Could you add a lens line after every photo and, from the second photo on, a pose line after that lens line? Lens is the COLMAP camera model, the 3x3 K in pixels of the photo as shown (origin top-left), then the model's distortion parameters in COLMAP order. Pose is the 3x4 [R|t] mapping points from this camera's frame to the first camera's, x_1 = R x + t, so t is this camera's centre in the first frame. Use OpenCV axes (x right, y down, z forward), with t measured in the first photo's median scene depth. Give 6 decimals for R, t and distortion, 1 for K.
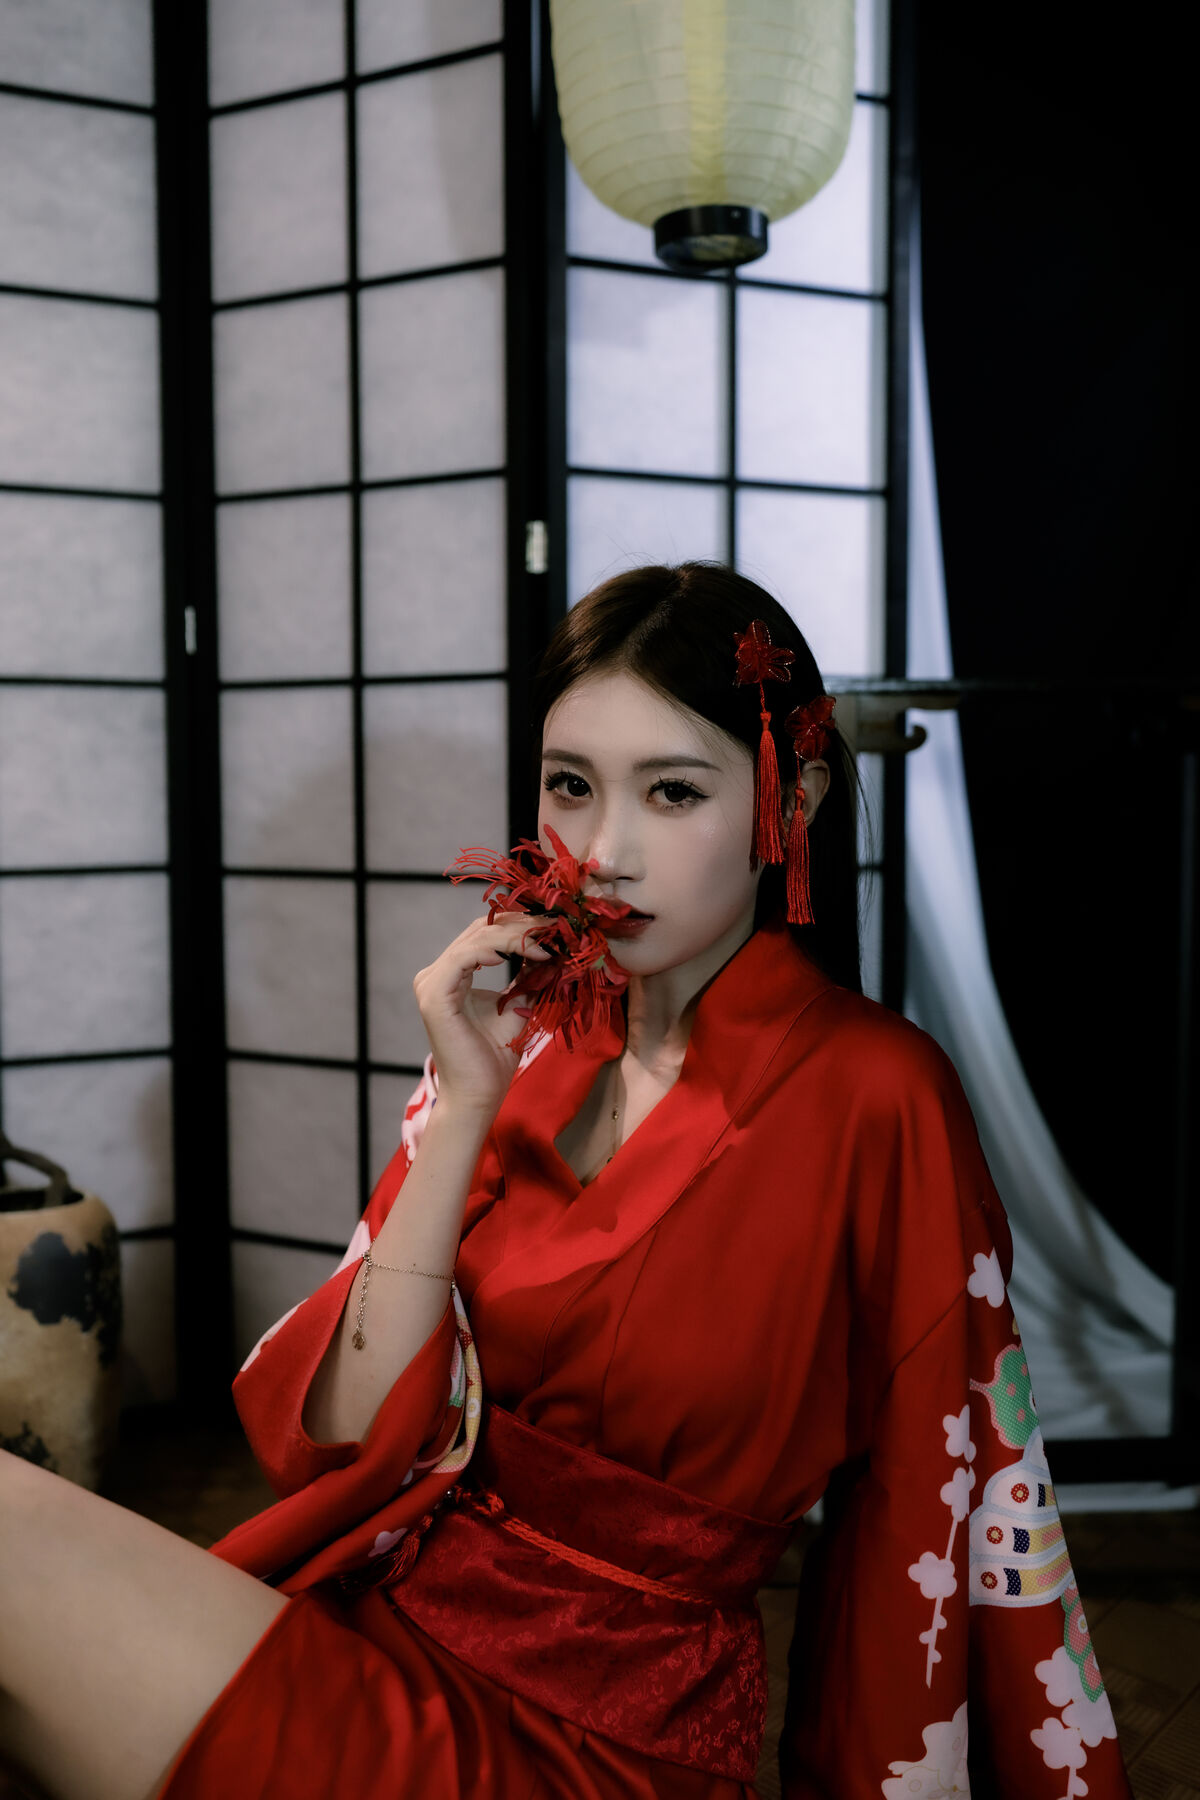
lens RADIAL K [[1713.5, 0, 600.9], [0, 1713.5, 894.5], [0, 0, 1]] dist [0.000059, 0.000000]
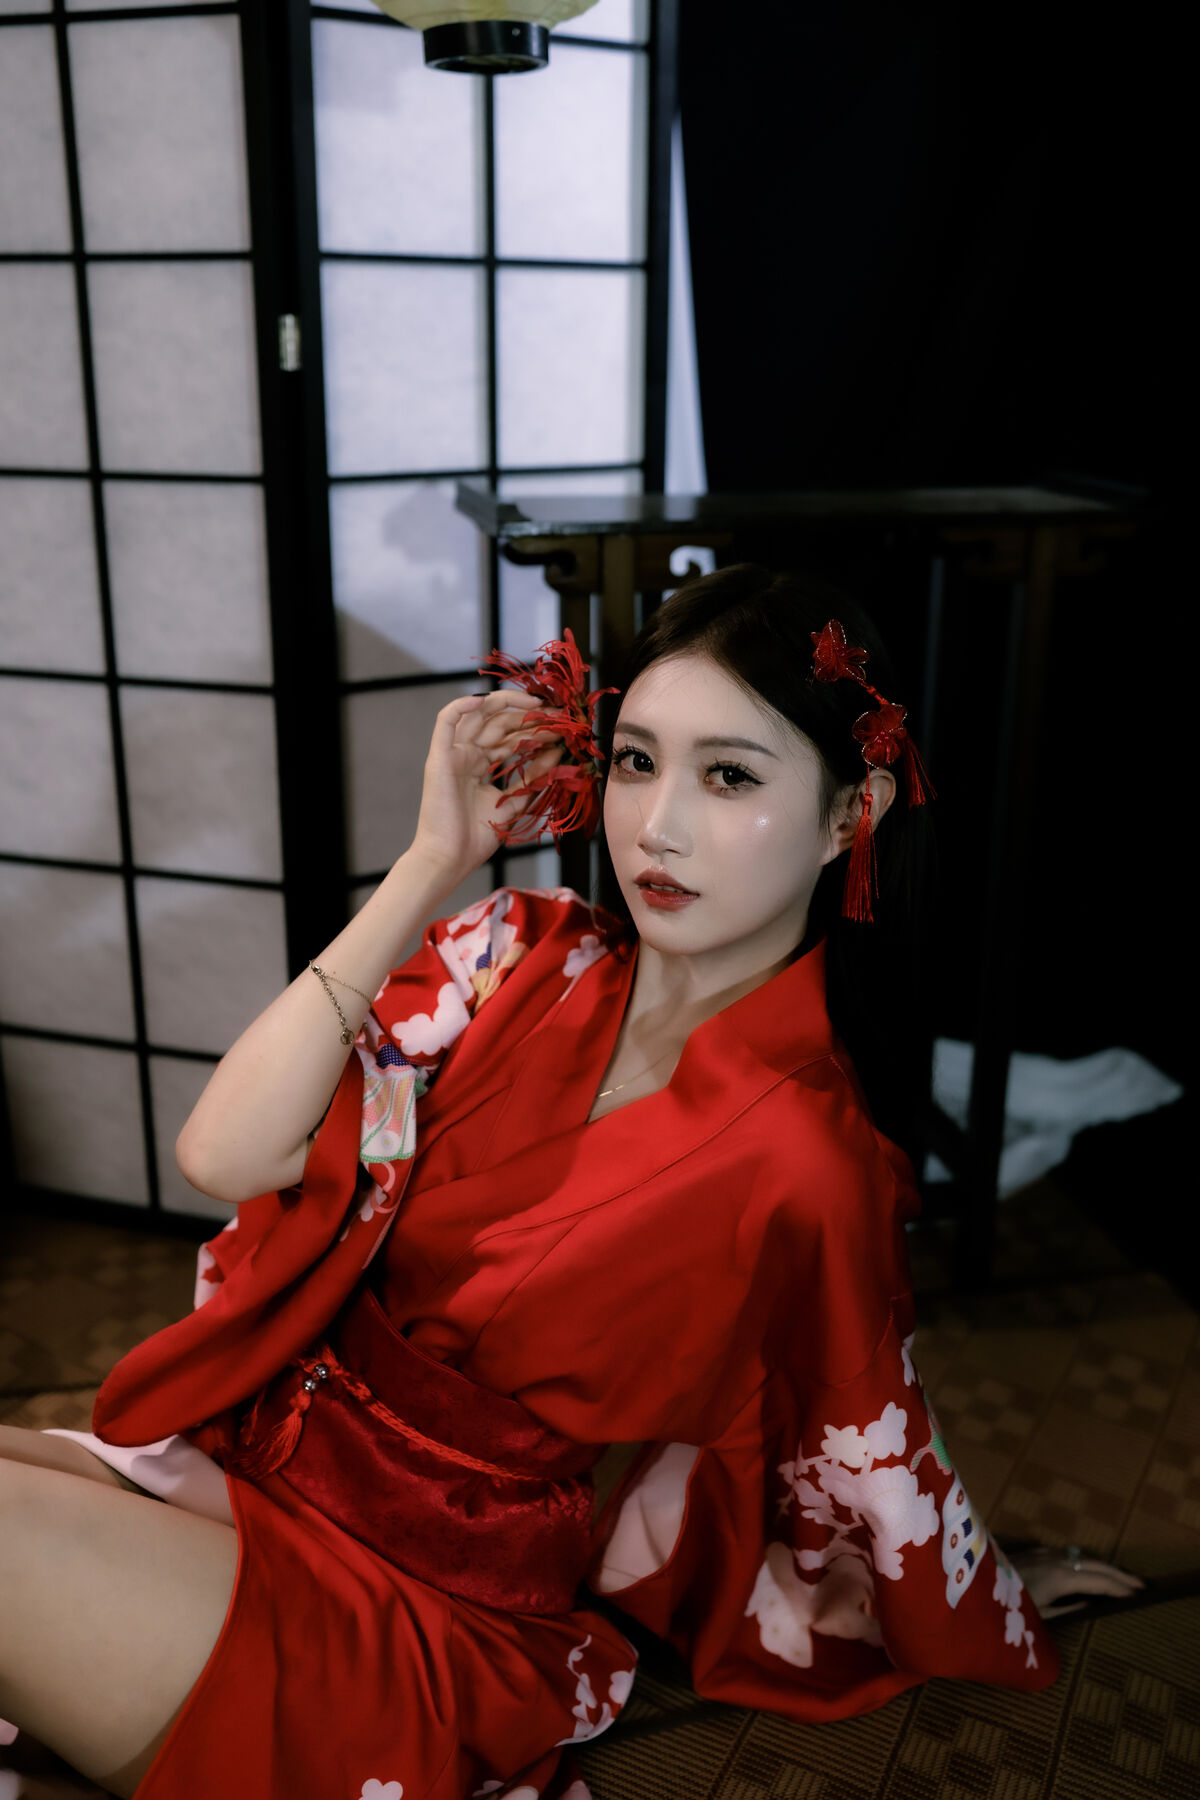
lens RADIAL K [[1713.5, 0, 598.8], [0, 1713.5, 891.8], [0, 0, 1]] dist [0.000059, 0.000000]
pose [[0.984000, -0.045449, 0.172276, -0.043736], [0.002338, 0.970128, 0.242582, -0.131904], [-0.178155, -0.238298, 0.954712, 0.002462]]
